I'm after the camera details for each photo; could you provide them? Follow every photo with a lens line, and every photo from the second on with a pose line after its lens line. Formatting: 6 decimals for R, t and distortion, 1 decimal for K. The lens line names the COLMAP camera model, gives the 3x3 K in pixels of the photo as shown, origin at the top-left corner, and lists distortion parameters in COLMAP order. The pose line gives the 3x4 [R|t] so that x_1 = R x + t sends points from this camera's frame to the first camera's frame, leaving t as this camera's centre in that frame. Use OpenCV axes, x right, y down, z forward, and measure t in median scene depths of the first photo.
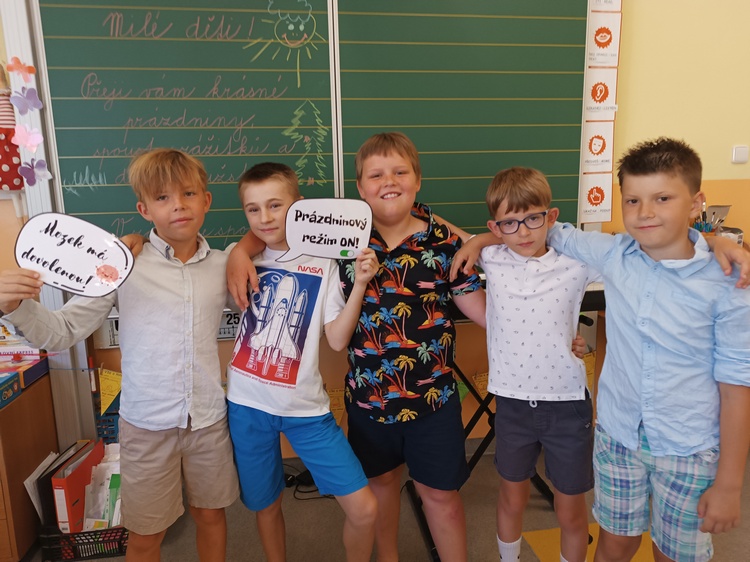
lens RADIAL K [[519.6, 0, 366.2], [0, 519.6, 281.3], [0, 0, 1]] dist [0.040232, -0.032698]
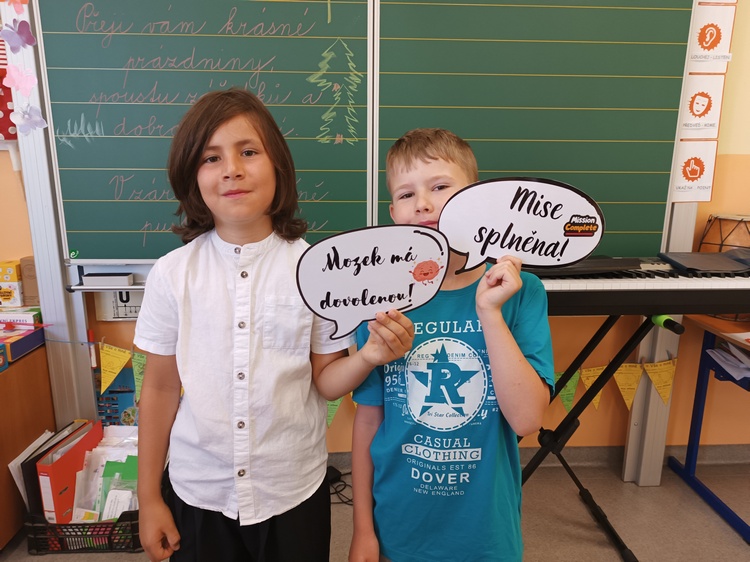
lens RADIAL K [[526.6, 0, 372.9], [0, 526.6, 277.2], [0, 0, 1]] dist [0.013977, -0.005208]
pose [[0.994262, 0.053593, -0.092582, 0.037848], [-0.048749, 0.997361, 0.053809, -0.018957], [0.095222, -0.048987, 0.994250, 0.154110]]
